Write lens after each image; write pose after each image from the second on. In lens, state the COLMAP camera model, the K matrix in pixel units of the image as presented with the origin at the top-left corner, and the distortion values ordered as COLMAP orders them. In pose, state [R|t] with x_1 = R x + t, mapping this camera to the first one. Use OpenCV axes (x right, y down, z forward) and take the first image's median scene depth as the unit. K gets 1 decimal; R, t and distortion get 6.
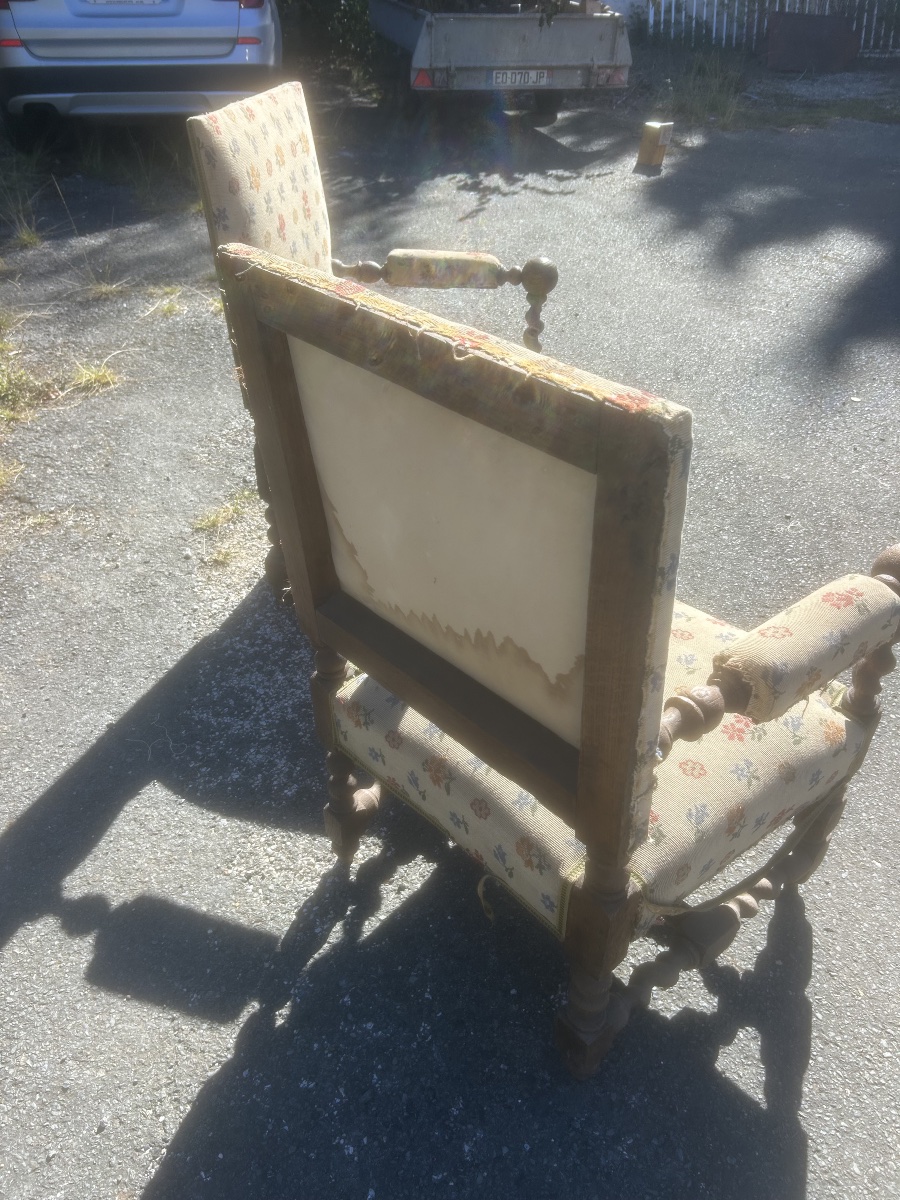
lens RADIAL K [[916.3, 0, 445.1], [0, 916.3, 603.6], [0, 0, 1]] dist [0.049722, -0.062741]
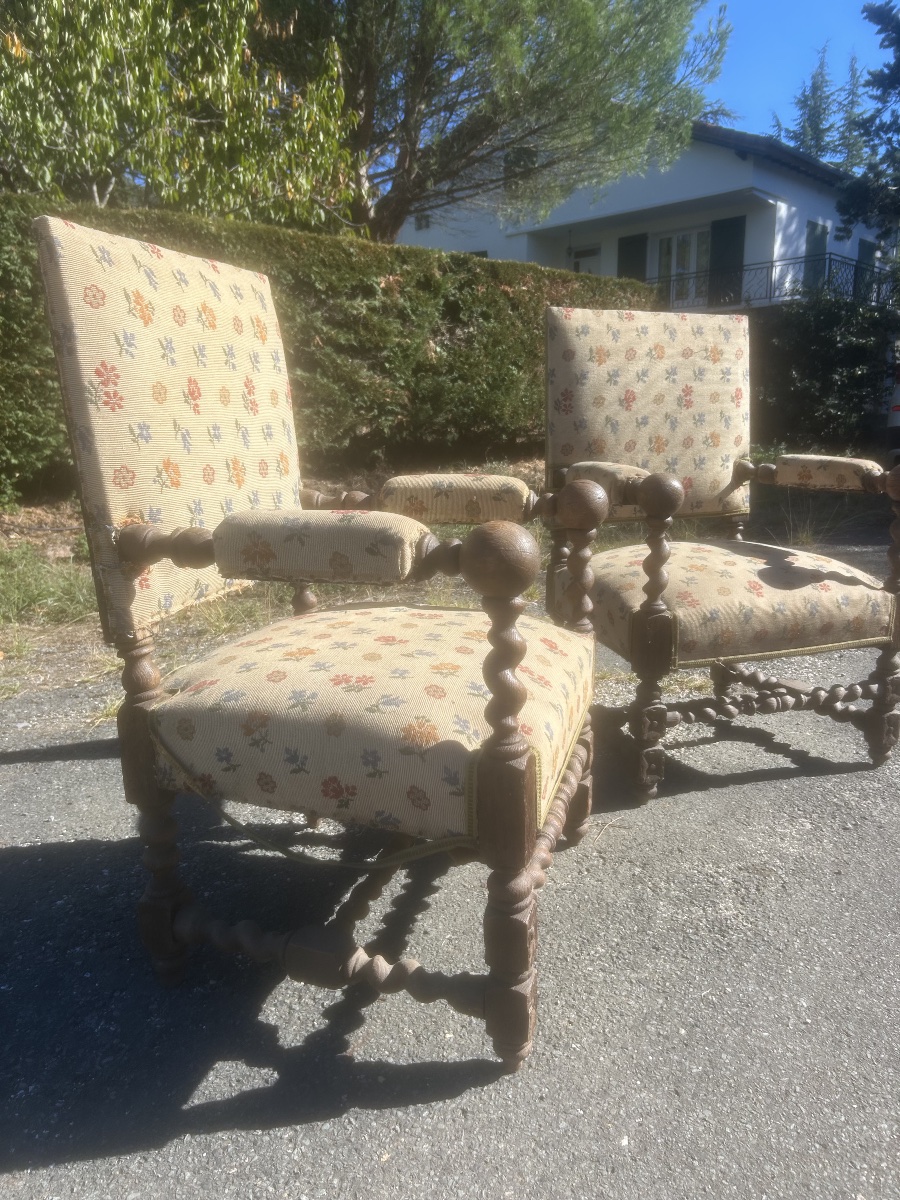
lens RADIAL K [[916.3, 0, 458.3], [0, 916.3, 605.5], [0, 0, 1]] dist [0.049722, -0.062741]
pose [[0.512121, 0.173728, -0.841160, 1.074680], [-0.498674, 0.857509, -0.126502, 0.120069], [0.699325, 0.484249, 0.525782, 0.479004]]
